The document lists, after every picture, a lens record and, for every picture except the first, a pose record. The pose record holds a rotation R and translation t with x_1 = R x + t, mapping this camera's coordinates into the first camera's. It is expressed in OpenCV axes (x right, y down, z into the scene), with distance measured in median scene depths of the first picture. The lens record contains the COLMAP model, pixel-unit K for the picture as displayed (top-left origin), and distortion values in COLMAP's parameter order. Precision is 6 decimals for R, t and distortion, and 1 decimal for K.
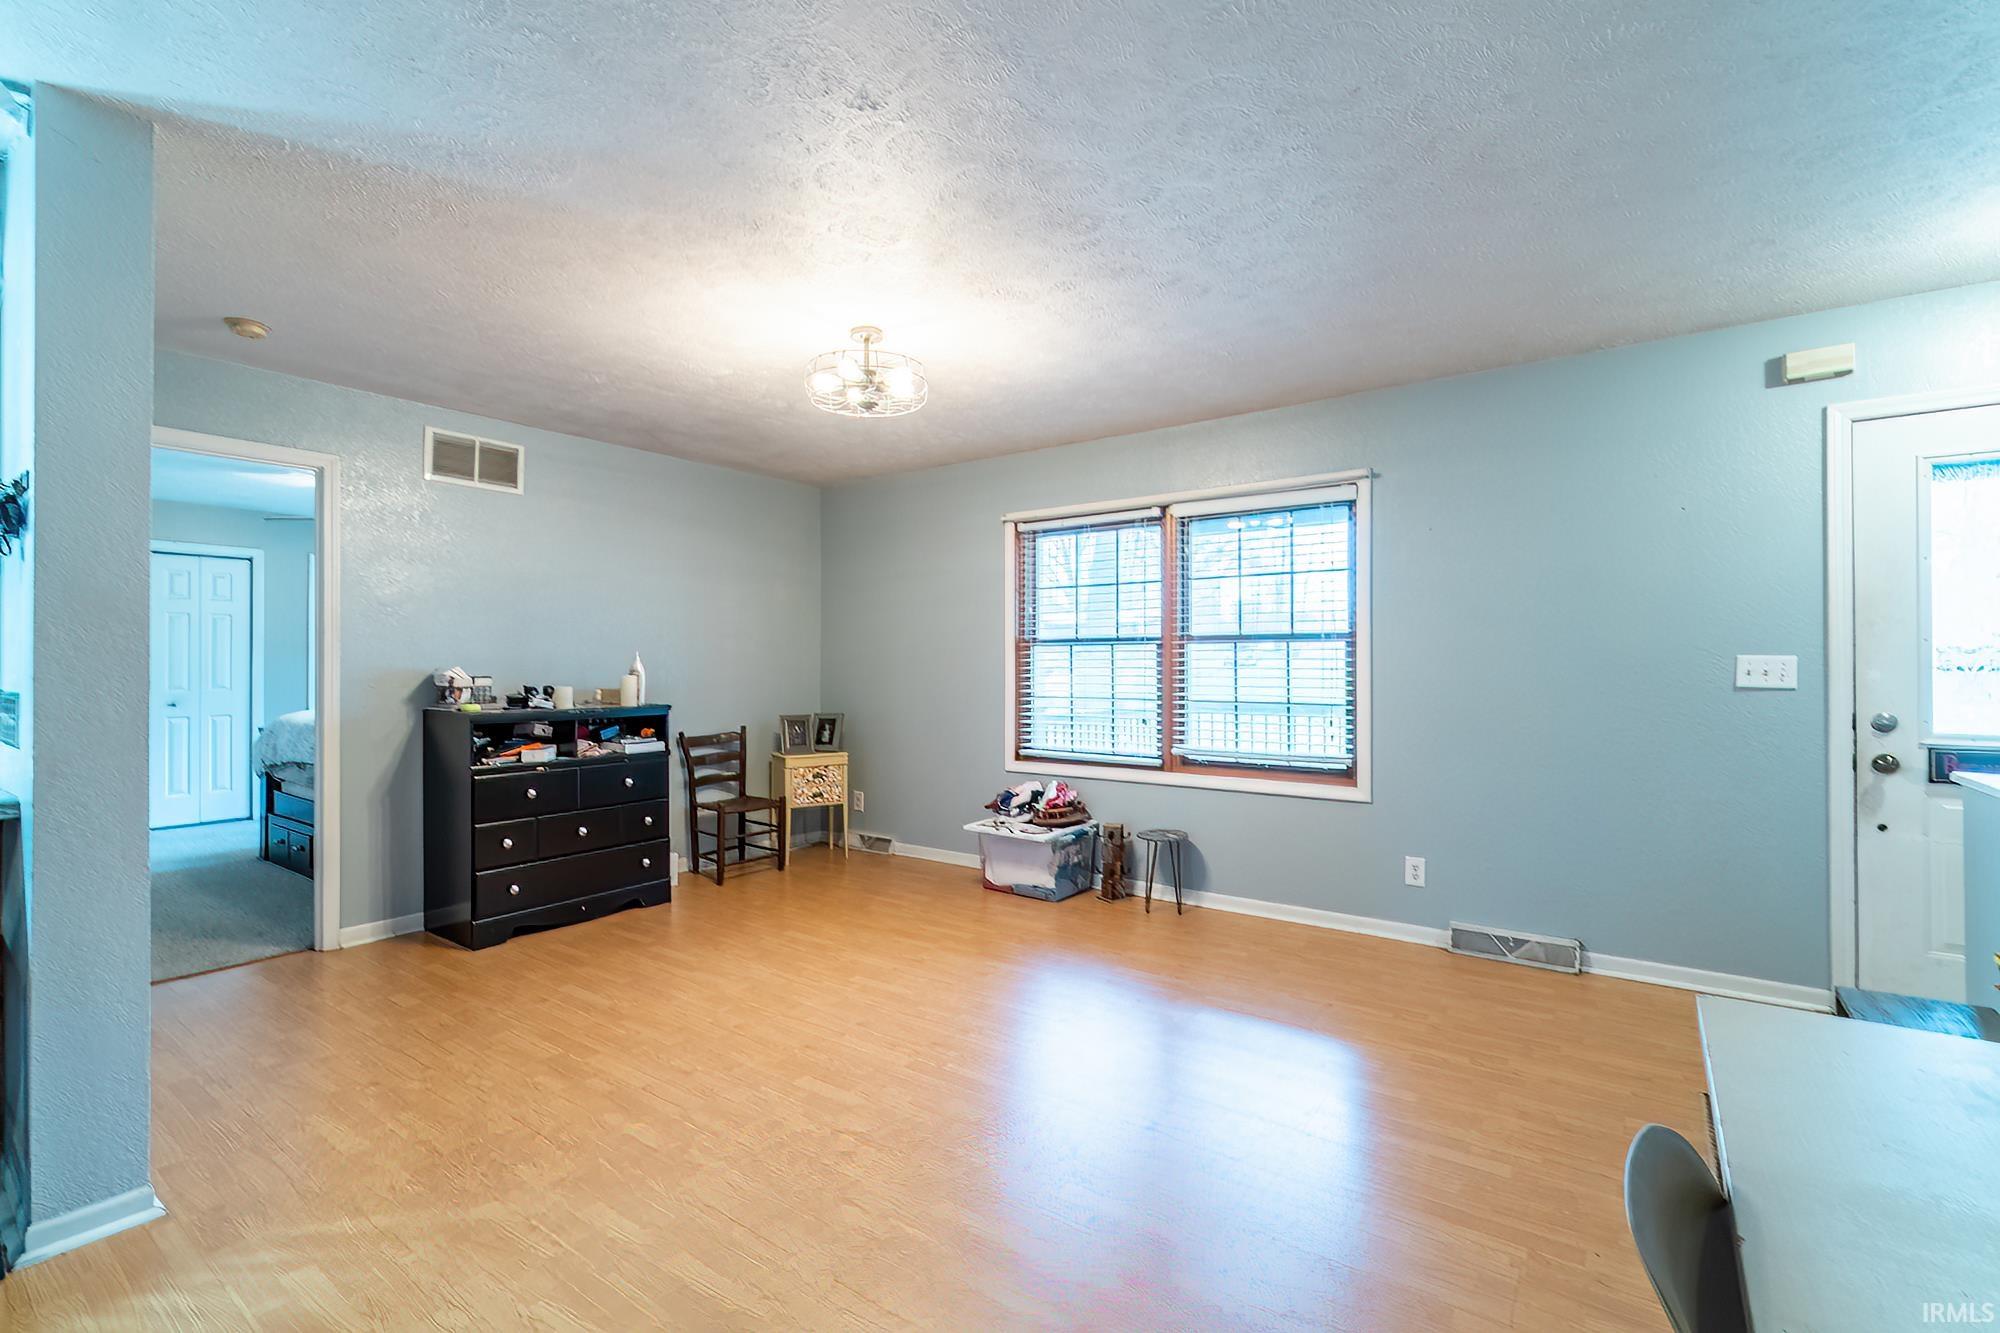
lens RADIAL K [[878.2, 0, 998.5], [0, 878.2, 662.5], [0, 0, 1]] dist [-0.002711, 0.000407]
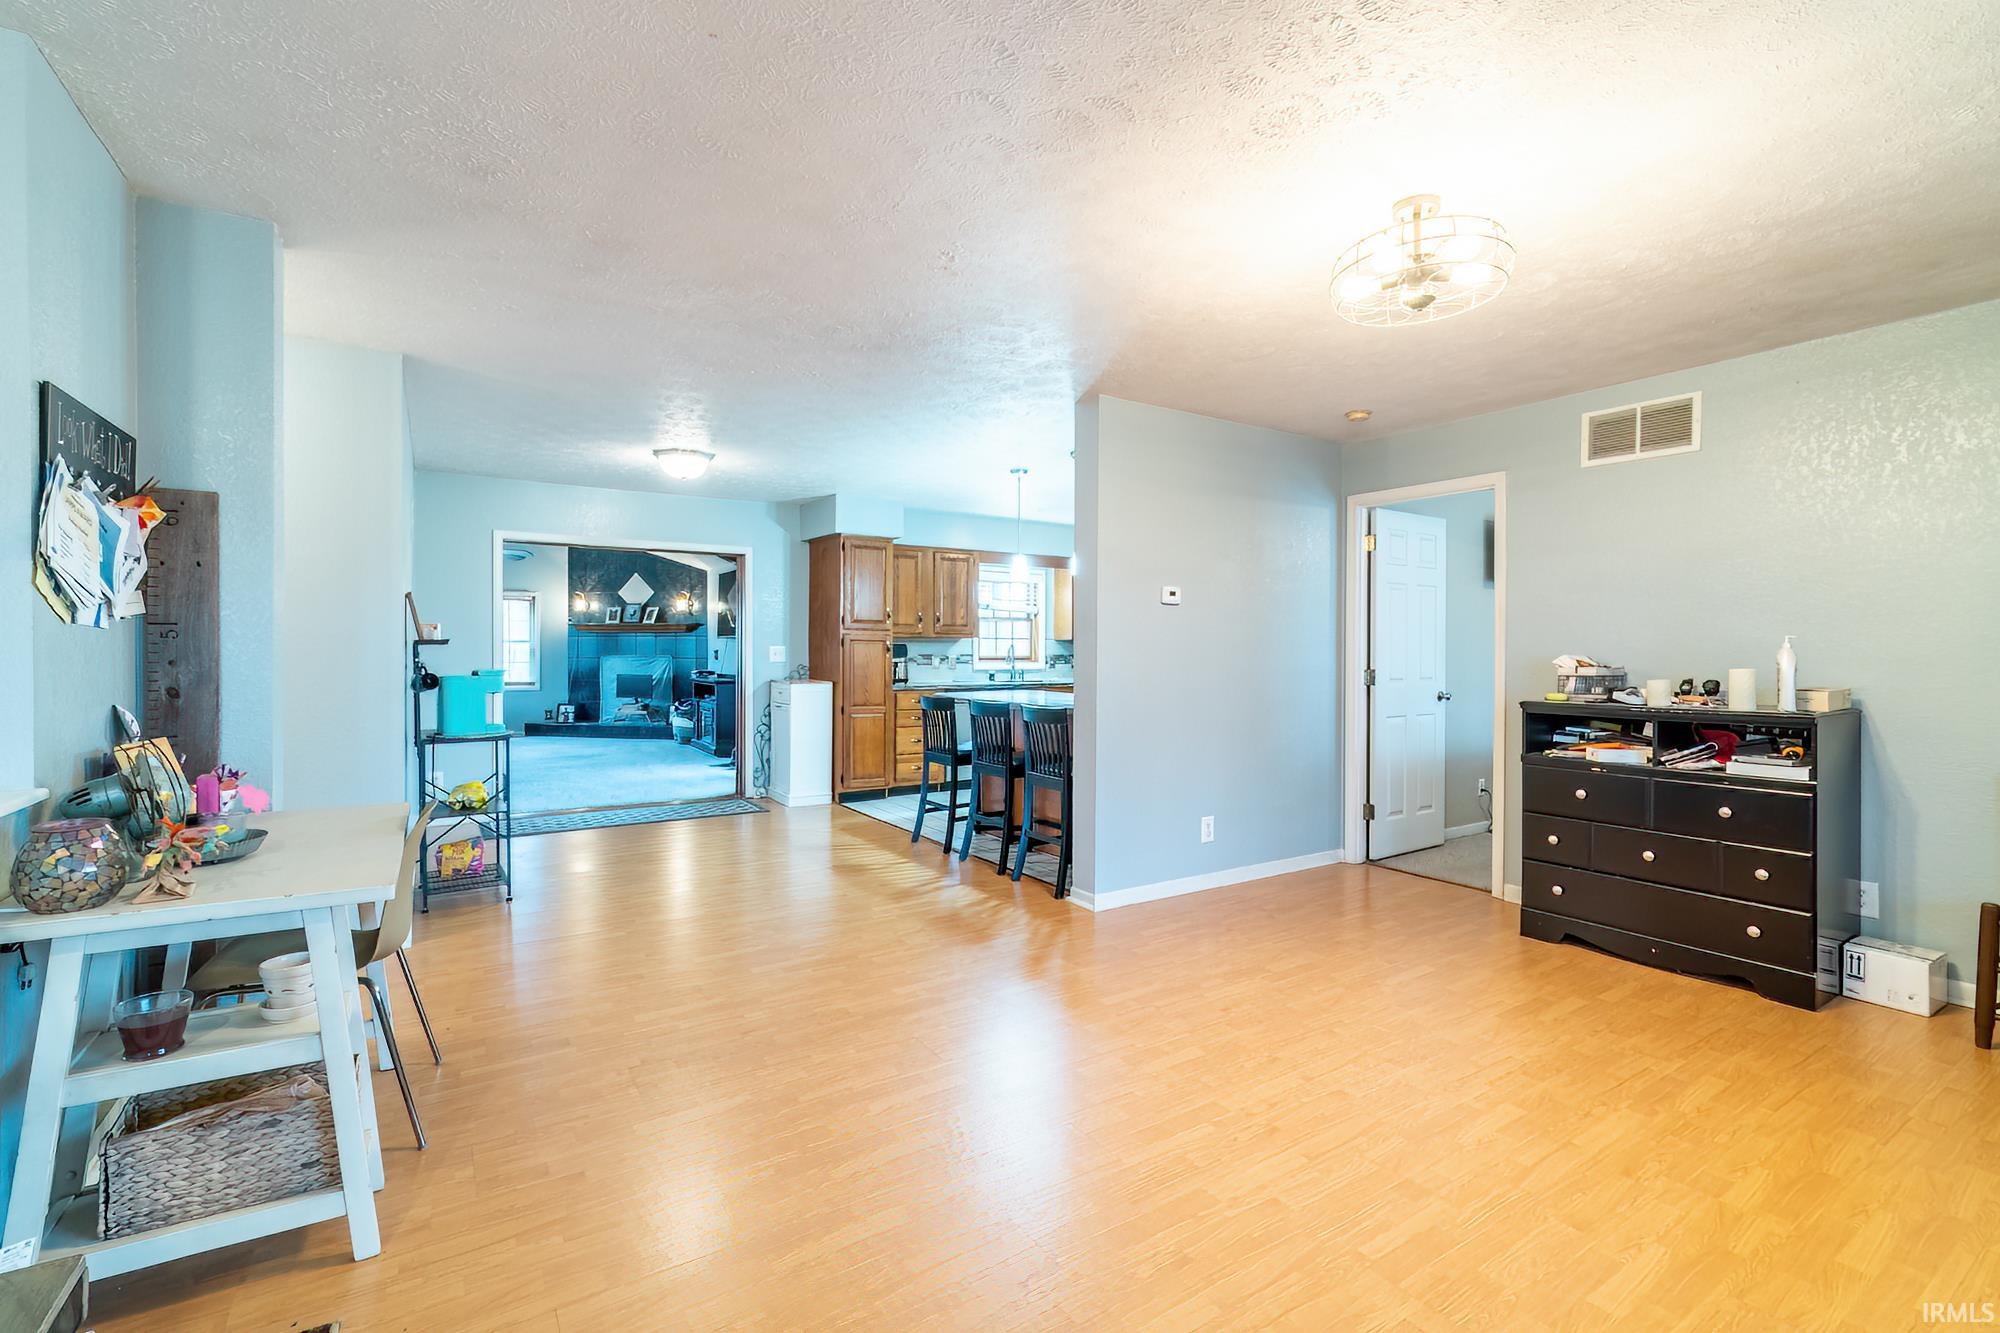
lens RADIAL K [[878.2, 0, 968.2], [0, 878.2, 654.3], [0, 0, 1]] dist [-0.002711, 0.000407]
pose [[-0.385107, 0.002633, -0.922868, 0.532901], [-0.001976, 0.999991, 0.003678, 0.001937], [0.922870, 0.003240, -0.385099, 0.731280]]
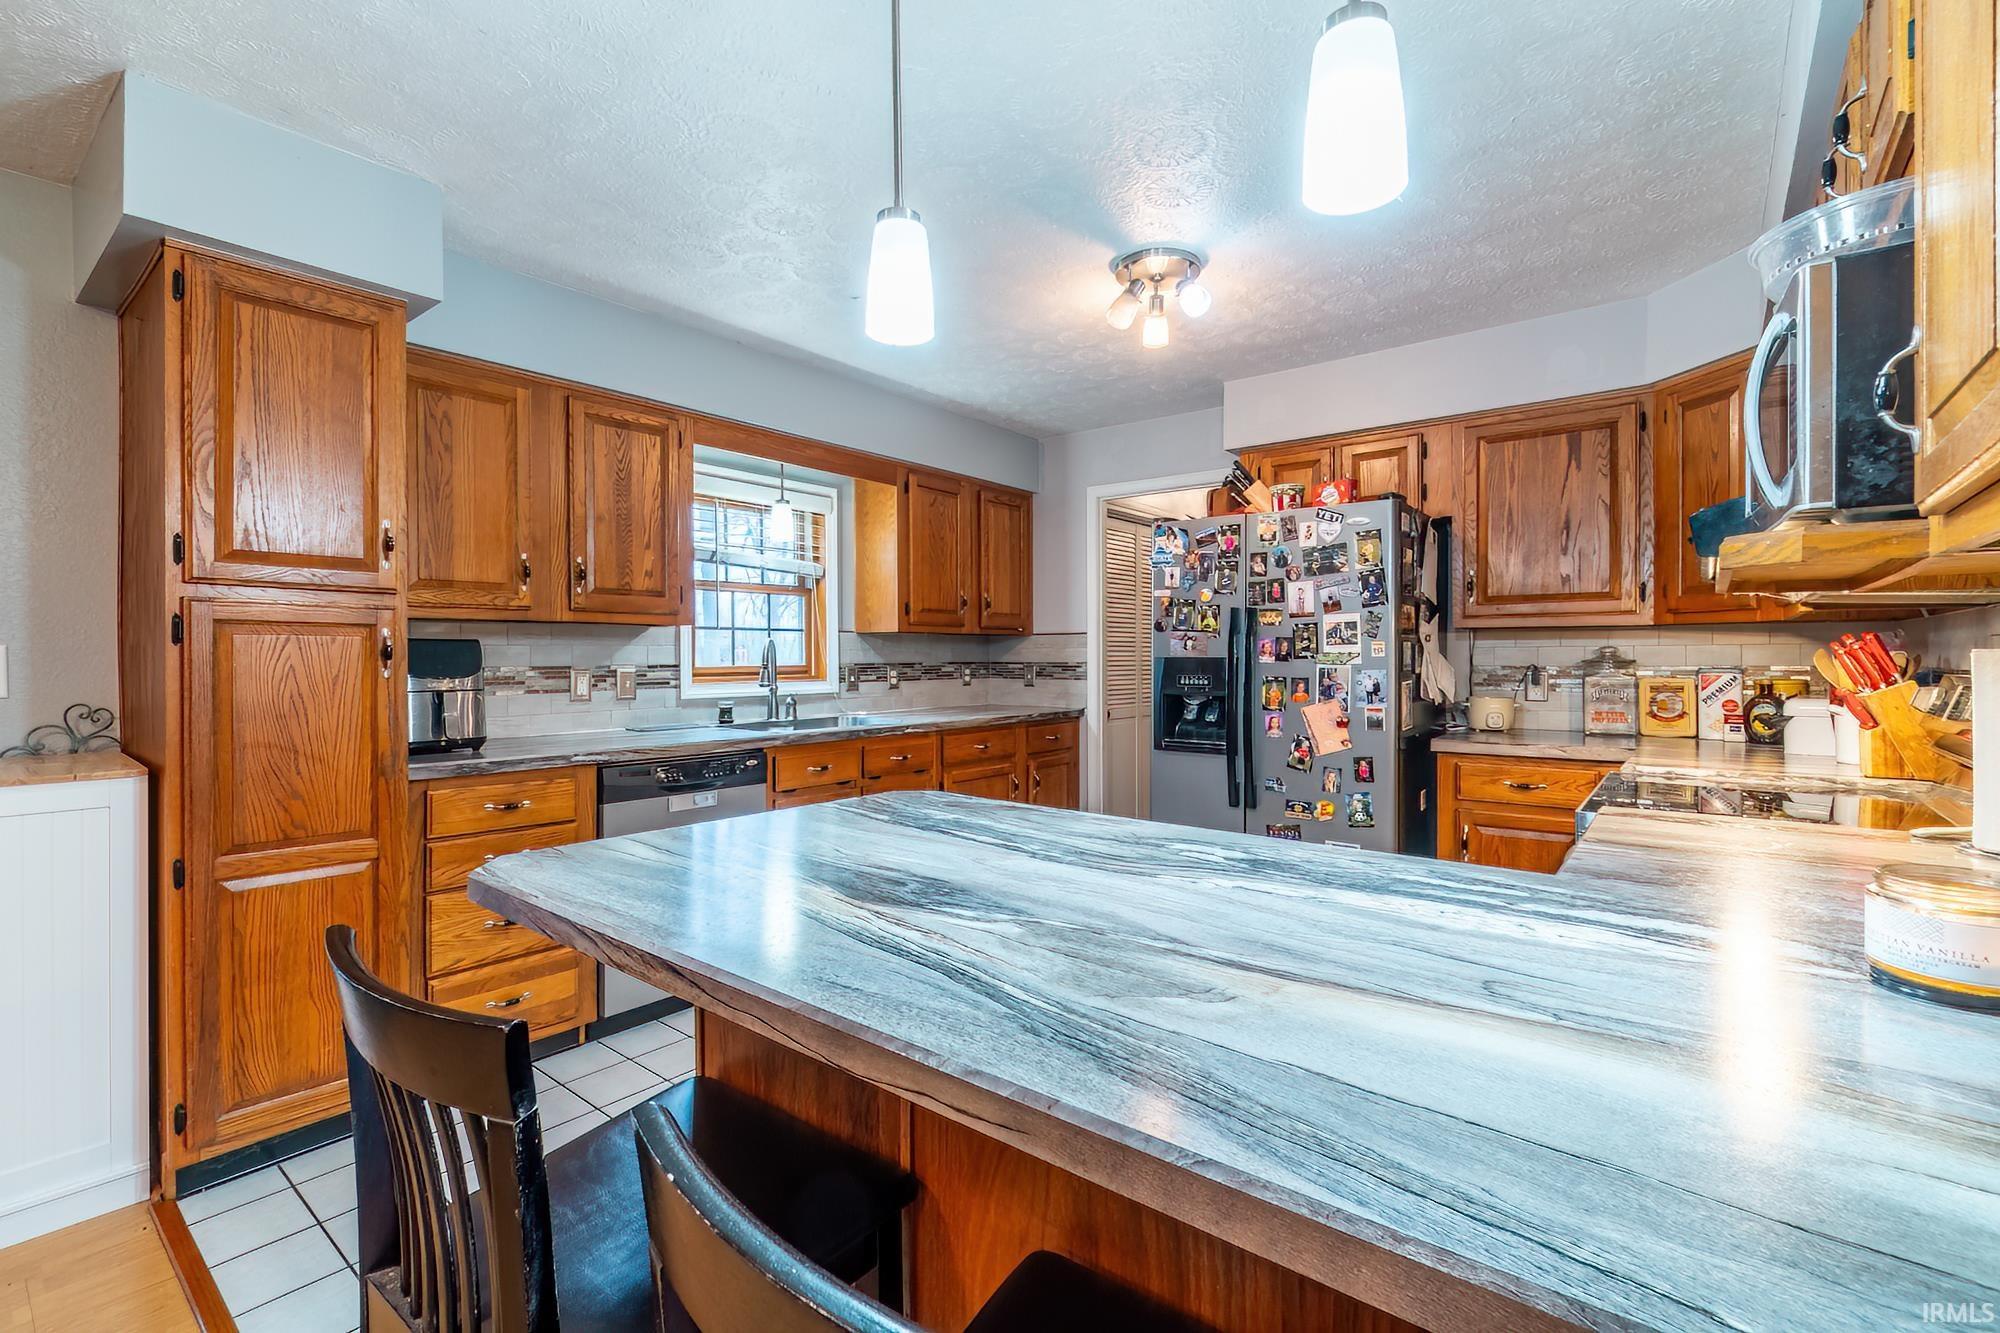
lens RADIAL K [[878.2, 0, 982.6], [0, 878.2, 661.9], [0, 0, 1]] dist [-0.002711, 0.000407]
pose [[-0.067319, 0.007424, -0.997704, -0.531098], [0.005241, 0.999961, 0.007087, 0.002192], [0.997718, -0.004752, -0.067355, 0.304515]]
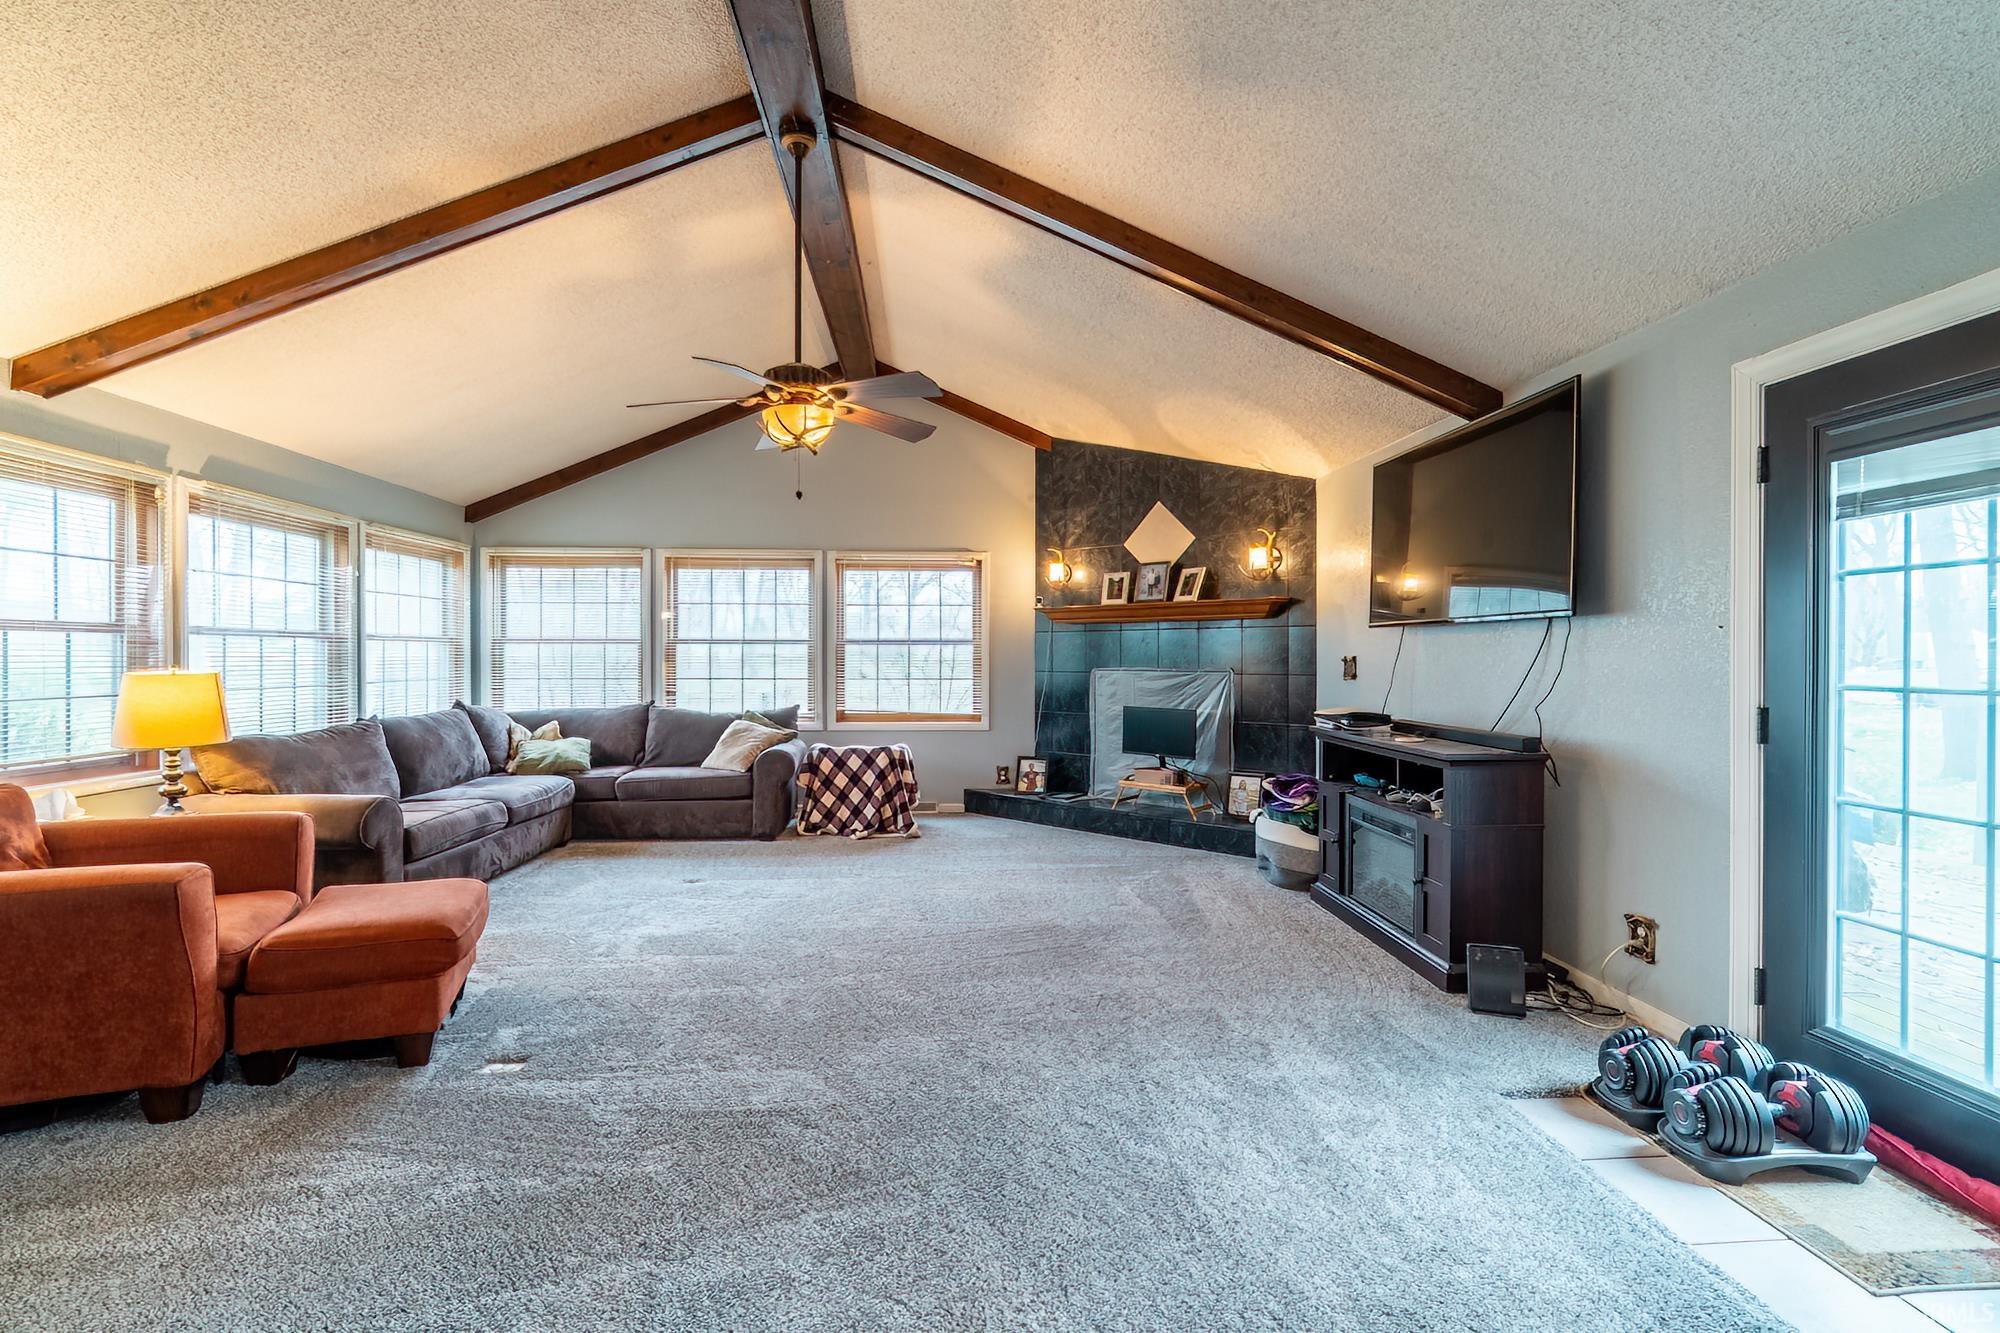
lens RADIAL K [[878.2, 0, 999.7], [0, 878.2, 663.9], [0, 0, 1]] dist [-0.002711, 0.000407]
pose [[-0.767210, 0.003554, -0.641387, -0.653841], [-0.001180, 0.999975, 0.006954, 0.002239], [0.641395, 0.006092, -0.767186, -0.521138]]
